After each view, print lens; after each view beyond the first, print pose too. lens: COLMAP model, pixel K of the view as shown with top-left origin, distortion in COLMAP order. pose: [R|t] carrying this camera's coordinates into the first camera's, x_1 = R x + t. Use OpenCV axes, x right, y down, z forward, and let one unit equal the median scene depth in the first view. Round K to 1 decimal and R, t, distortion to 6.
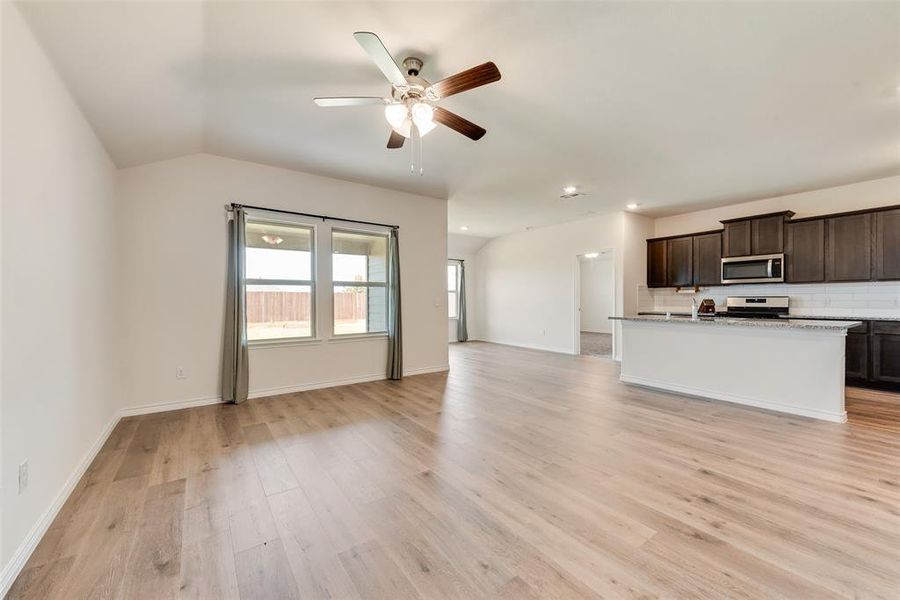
lens RADIAL K [[349.7, 0, 442.0], [0, 349.7, 299.7], [0, 0, 1]] dist [0.009192, -0.001805]
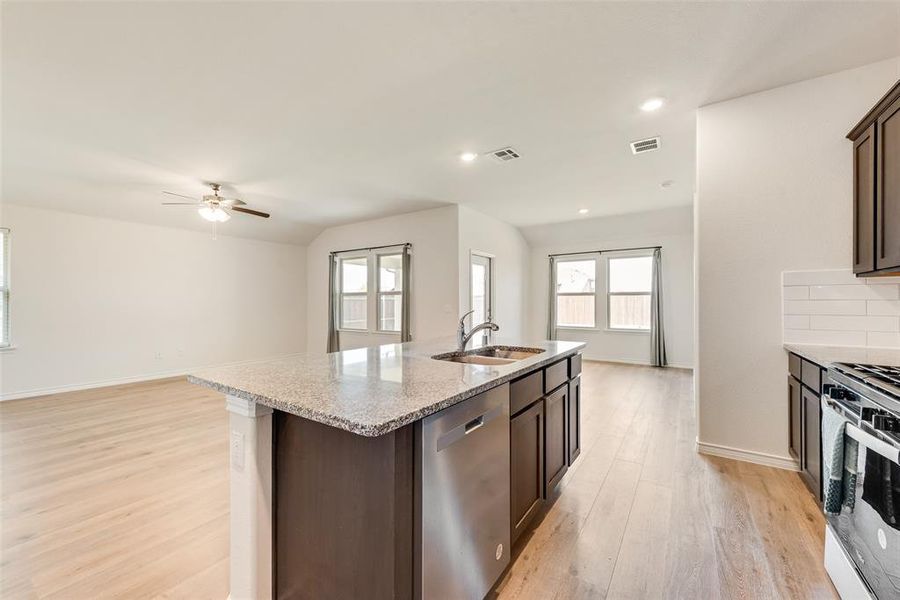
lens RADIAL K [[349.7, 0, 445.5], [0, 349.7, 298.7], [0, 0, 1]] dist [0.009192, -0.001805]
pose [[0.365492, -0.004518, -0.930803, 1.258165], [-0.000525, 0.999987, -0.005060, -0.020350], [0.930814, 0.002338, 0.365485, 0.845672]]
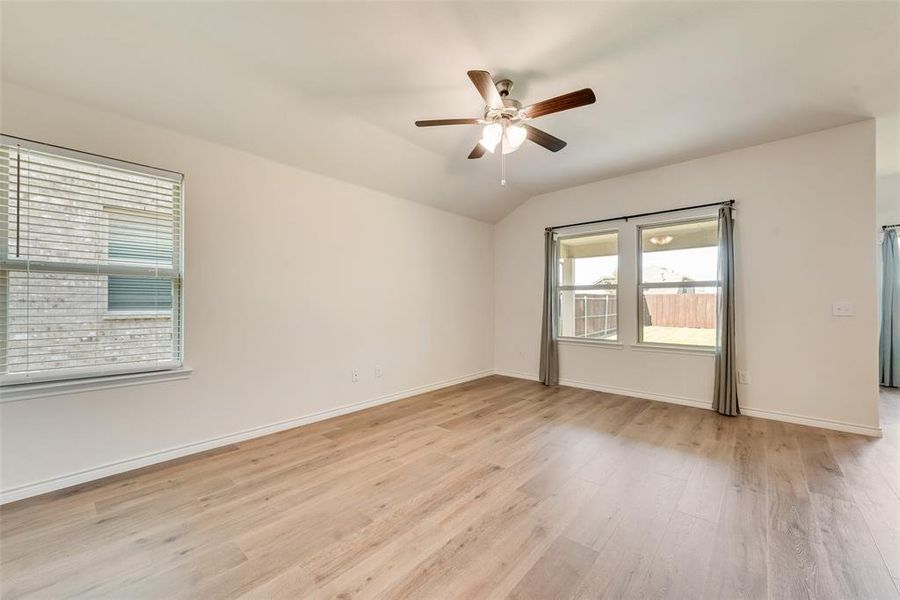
lens RADIAL K [[349.7, 0, 448.9], [0, 349.7, 301.5], [0, 0, 1]] dist [0.009192, -0.001805]
pose [[0.233890, 0.000426, -0.972263, 0.531742], [-0.001557, 0.999999, 0.000063, -0.004457], [0.972262, 0.001499, 0.233891, 0.338661]]
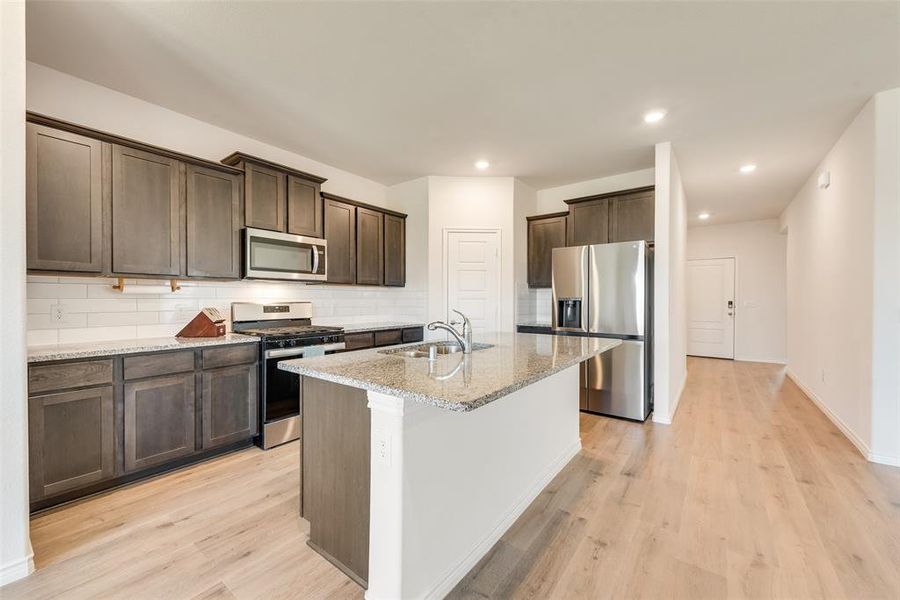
lens RADIAL K [[349.7, 0, 447.7], [0, 349.7, 300.6], [0, 0, 1]] dist [0.009192, -0.001805]
pose [[-0.316594, -0.001371, 0.948560, 0.310289], [0.001343, 0.999997, 0.001893, -0.017563], [-0.948560, 0.001873, -0.316592, 1.241898]]
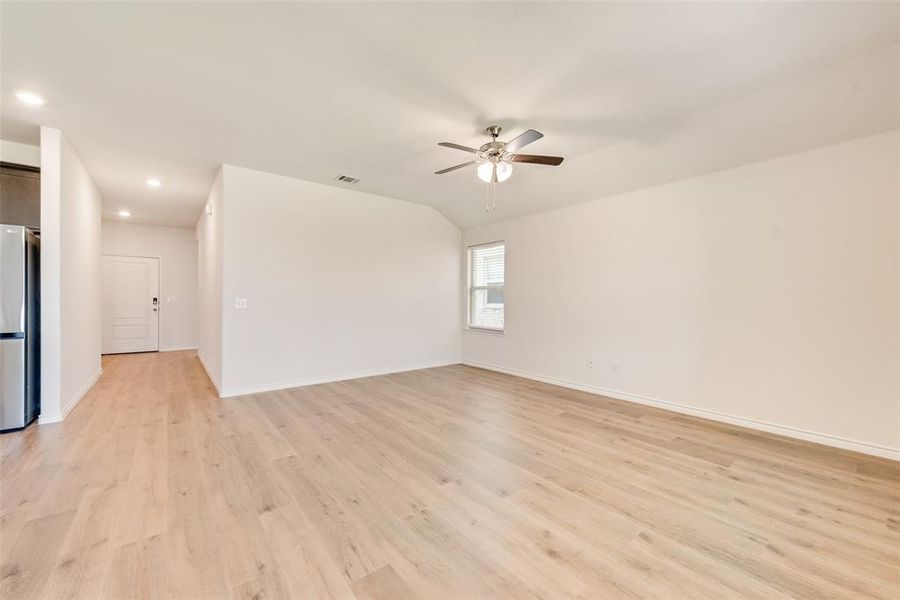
lens RADIAL K [[349.7, 0, 447.4], [0, 349.7, 300.4], [0, 0, 1]] dist [0.009192, -0.001805]
pose [[-0.997088, -0.002938, -0.076207, 0.117052], [-0.002985, 0.999995, 0.000493, -0.002693], [0.076205, 0.000719, -0.997092, 1.350822]]
